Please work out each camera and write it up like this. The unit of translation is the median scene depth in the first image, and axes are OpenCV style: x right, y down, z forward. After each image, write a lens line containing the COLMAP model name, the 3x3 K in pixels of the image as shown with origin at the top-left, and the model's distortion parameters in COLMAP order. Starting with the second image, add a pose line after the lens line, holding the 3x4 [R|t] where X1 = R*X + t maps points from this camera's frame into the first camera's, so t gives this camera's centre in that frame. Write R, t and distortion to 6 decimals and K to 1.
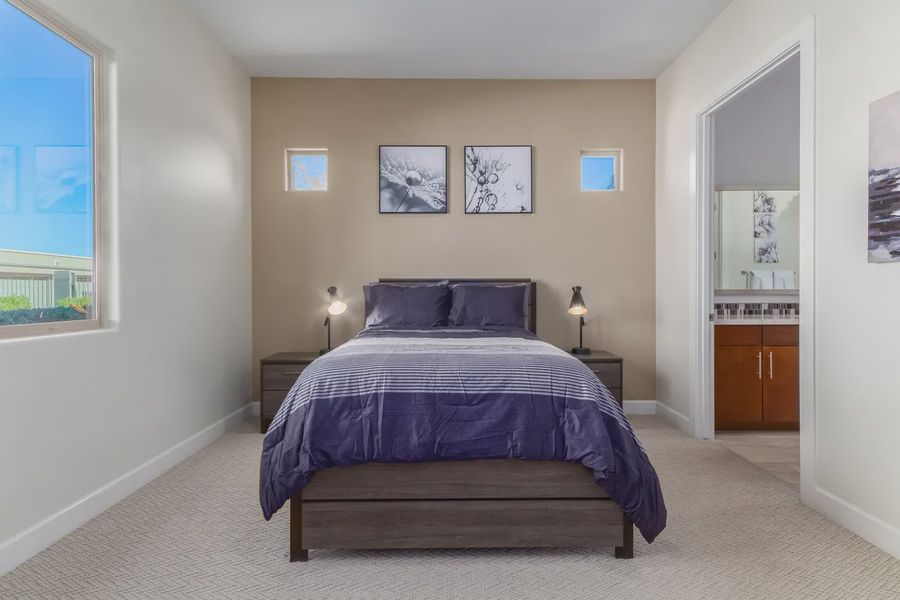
lens RADIAL K [[419.1, 0, 447.9], [0, 419.1, 294.1], [0, 0, 1]] dist [0.003381, 0.000287]
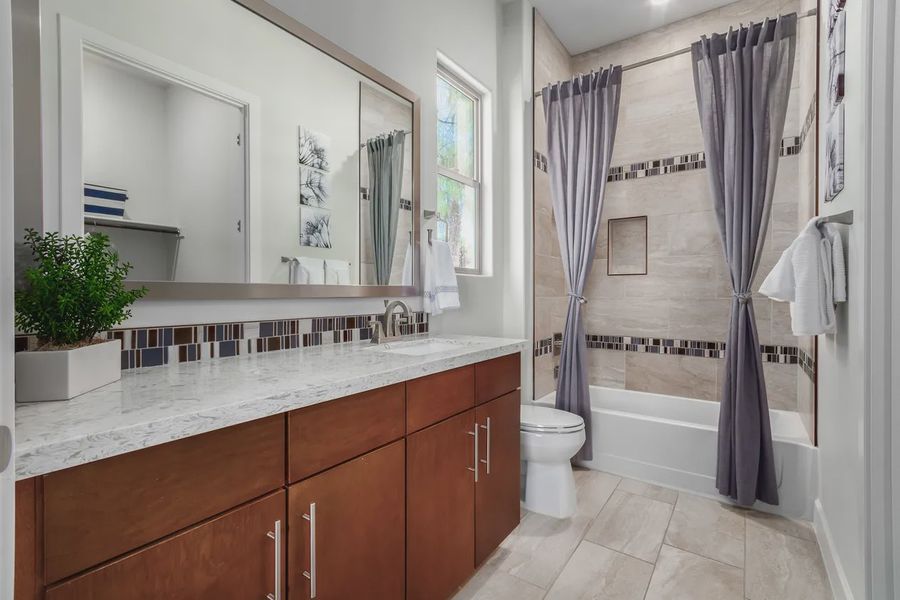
lens RADIAL K [[419.1, 0, 448.9], [0, 419.1, 294.8], [0, 0, 1]] dist [0.003381, 0.000287]
pose [[0.587764, -0.002936, 0.809027, 0.356112], [-0.002096, 0.999985, 0.005151, -0.002950], [-0.809030, -0.004724, 0.587749, 0.454754]]
